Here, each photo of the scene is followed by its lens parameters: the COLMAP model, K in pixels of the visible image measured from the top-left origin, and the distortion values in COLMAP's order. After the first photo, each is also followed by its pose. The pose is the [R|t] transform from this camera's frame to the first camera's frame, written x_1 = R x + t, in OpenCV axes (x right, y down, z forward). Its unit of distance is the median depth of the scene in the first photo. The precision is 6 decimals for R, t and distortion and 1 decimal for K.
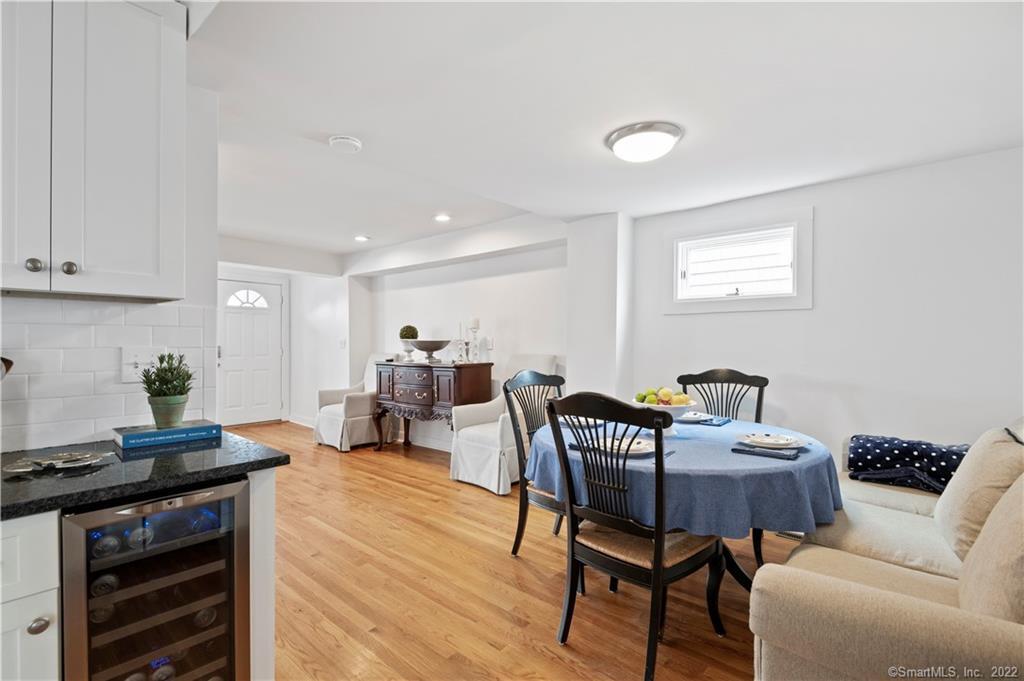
lens RADIAL K [[457.9, 0, 512.0], [0, 457.9, 340.5], [0, 0, 1]] dist [-0.000504, -0.000346]
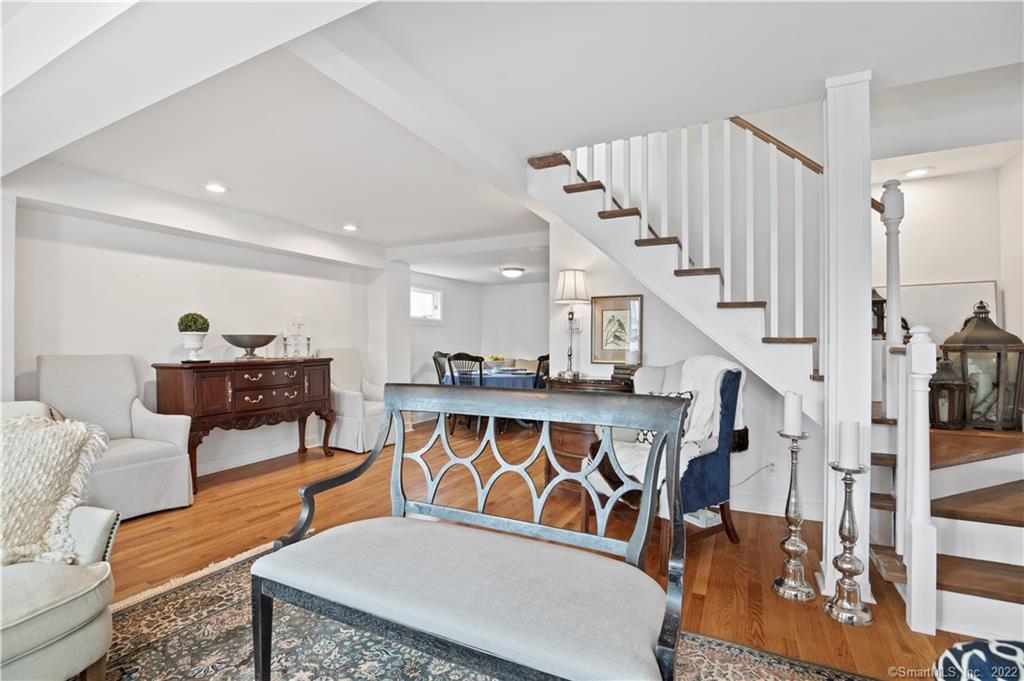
lens RADIAL K [[474.3, 0, 512.0], [0, 474.3, 340.5], [0, 0, 1]] dist [-0.020812, -0.000636]
pose [[-0.231342, 0.007043, 0.972847, -1.089415], [-0.004189, 0.999957, -0.008236, 0.014918], [-0.972863, -0.005981, -0.231303, 0.696464]]
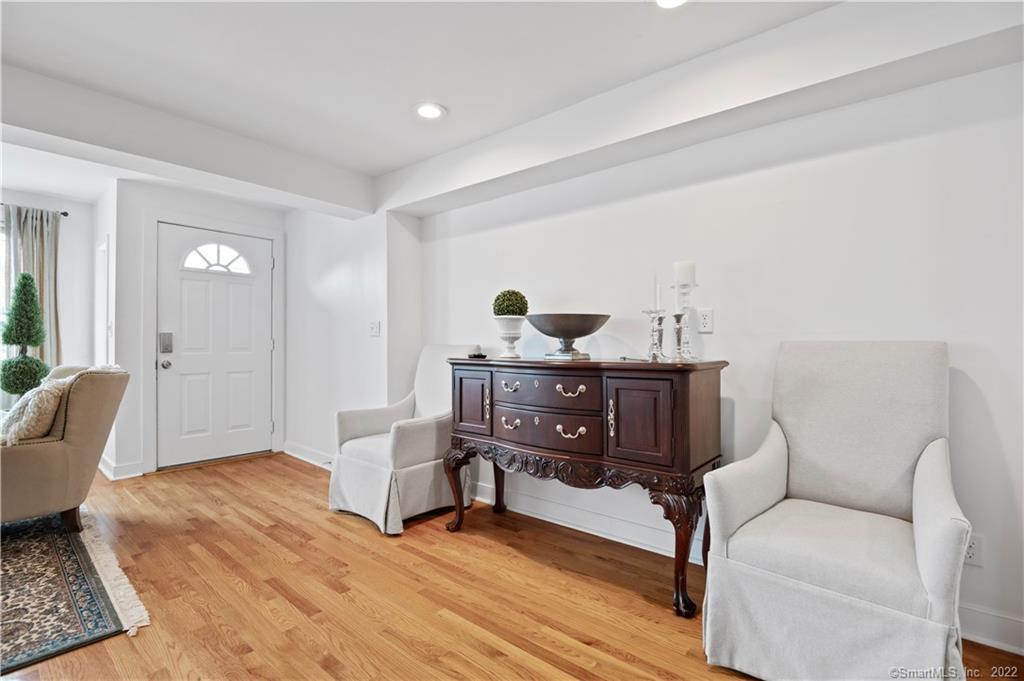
lens RADIAL K [[474.3, 0, 512.0], [0, 474.3, 340.5], [0, 0, 1]] dist [-0.020812, -0.000636]
pose [[0.999999, 0.000673, -0.001318, -0.227899], [-0.000667, 0.999989, 0.004655, 0.023404], [0.001321, -0.004654, 0.999988, 0.465751]]
